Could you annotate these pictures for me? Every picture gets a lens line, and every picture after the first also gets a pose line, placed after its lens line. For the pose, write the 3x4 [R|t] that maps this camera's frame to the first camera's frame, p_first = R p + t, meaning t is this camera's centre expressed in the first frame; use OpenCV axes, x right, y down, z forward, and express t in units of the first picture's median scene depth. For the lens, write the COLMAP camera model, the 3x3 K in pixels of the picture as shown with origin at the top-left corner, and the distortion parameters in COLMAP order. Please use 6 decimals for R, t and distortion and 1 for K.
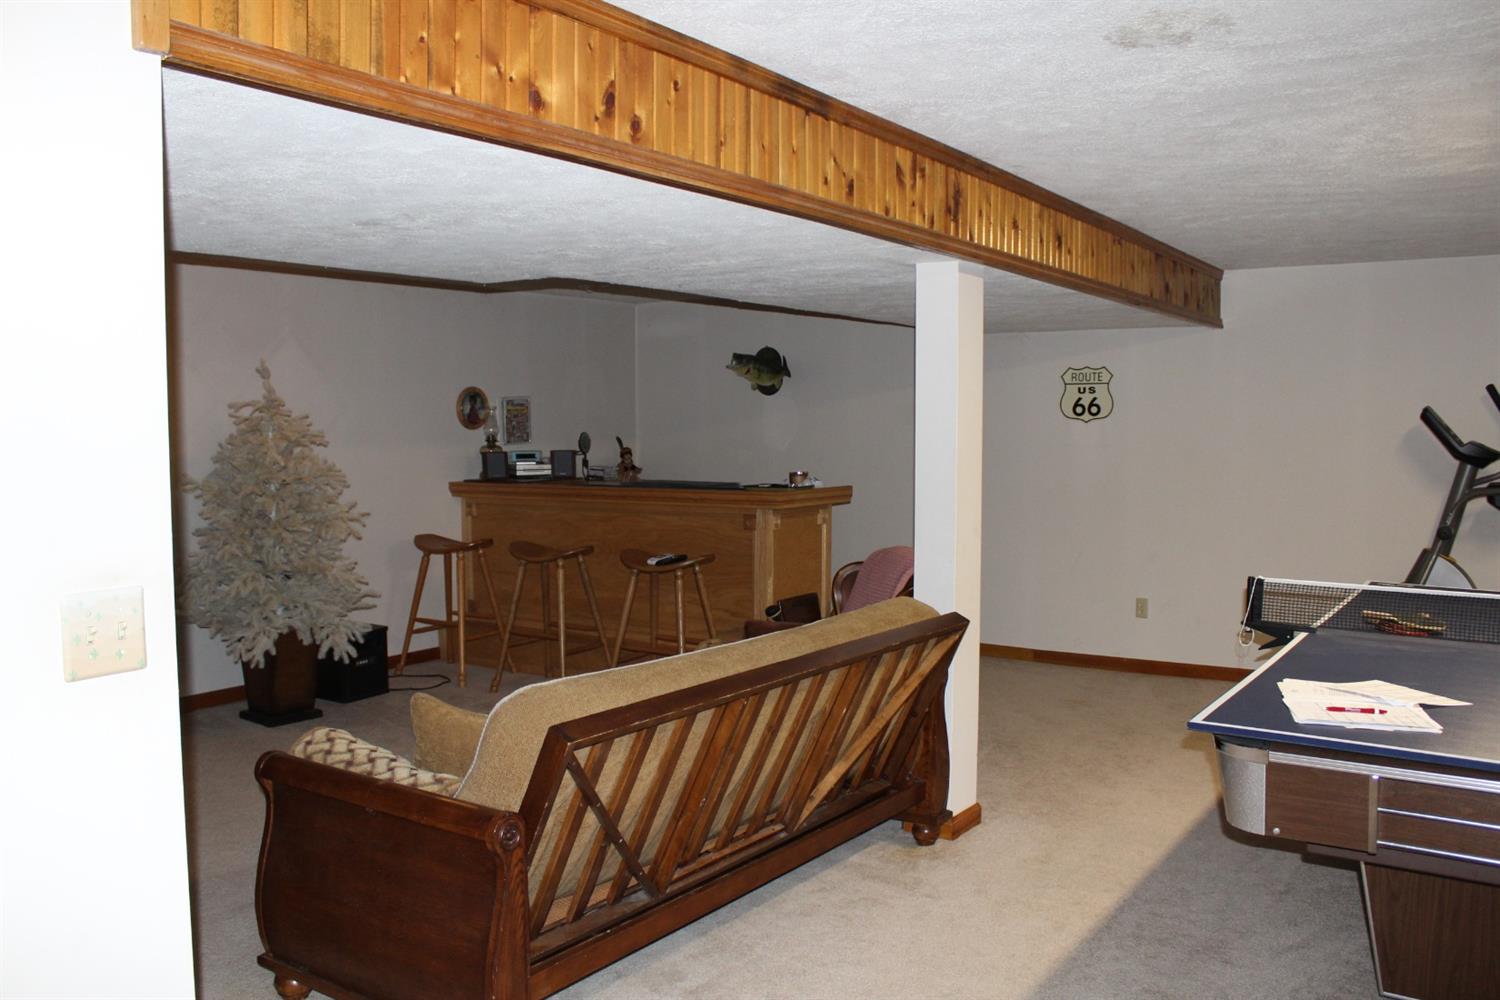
lens RADIAL K [[1250.8, 0, 735.9], [0, 1250.8, 507.0], [0, 0, 1]] dist [-0.166961, 0.150475]
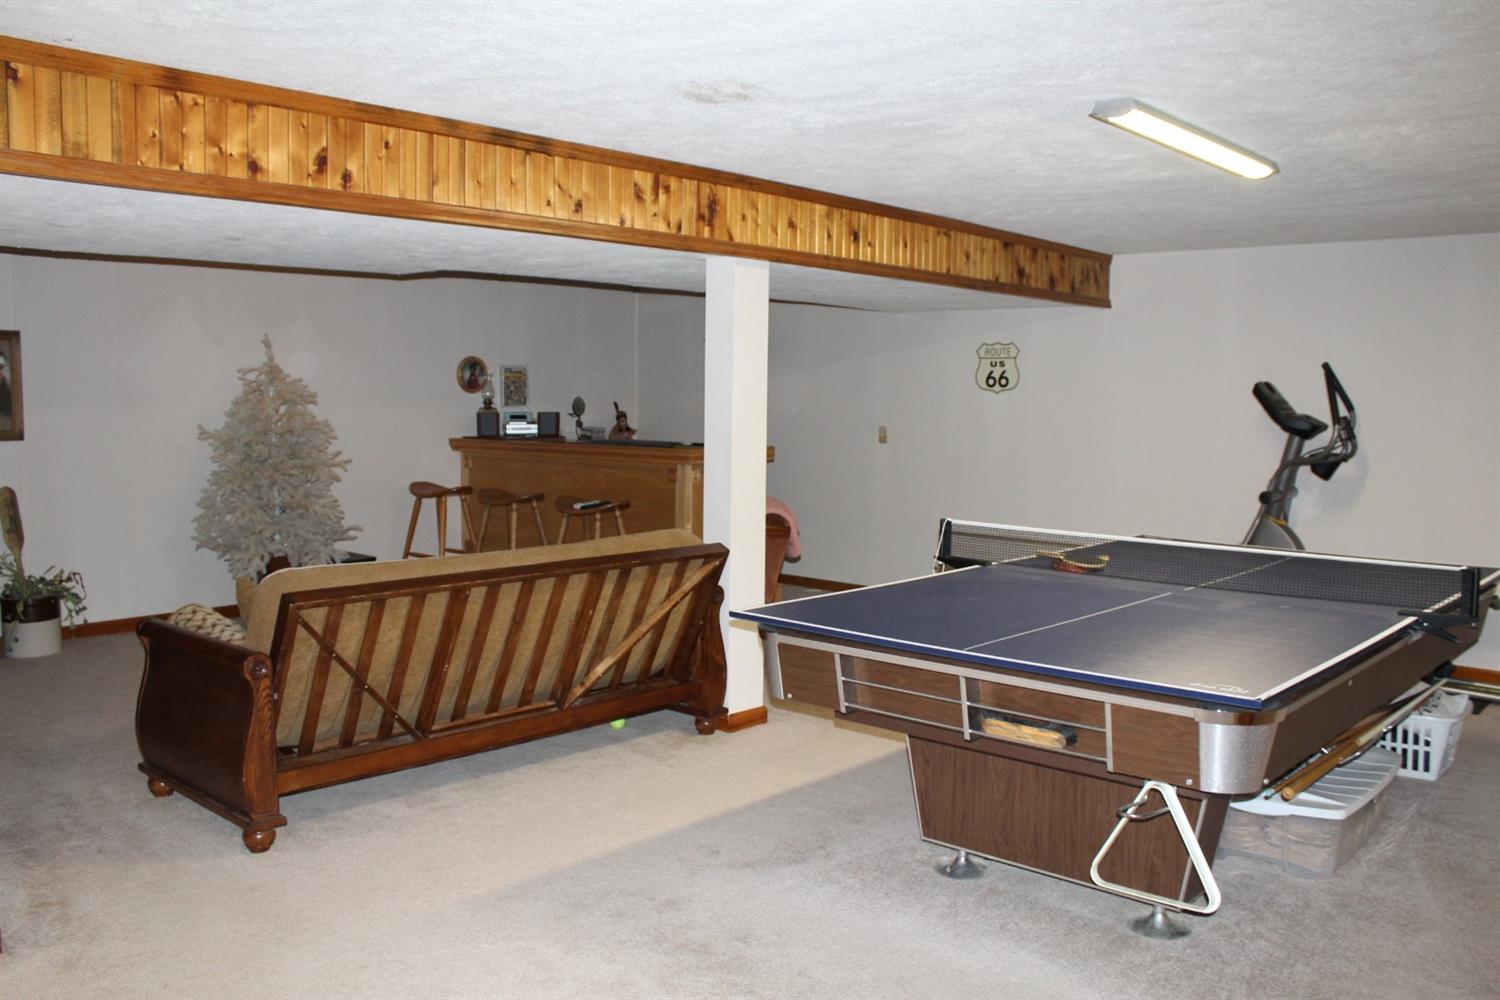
lens RADIAL K [[1250.8, 0, 735.9], [0, 1250.8, 507.0], [0, 0, 1]] dist [-0.166961, 0.150475]
pose [[0.991110, 0.024924, -0.130688, 0.253613], [-0.021816, 0.999445, 0.025160, 0.012595], [0.131242, -0.022086, 0.991104, -0.159972]]
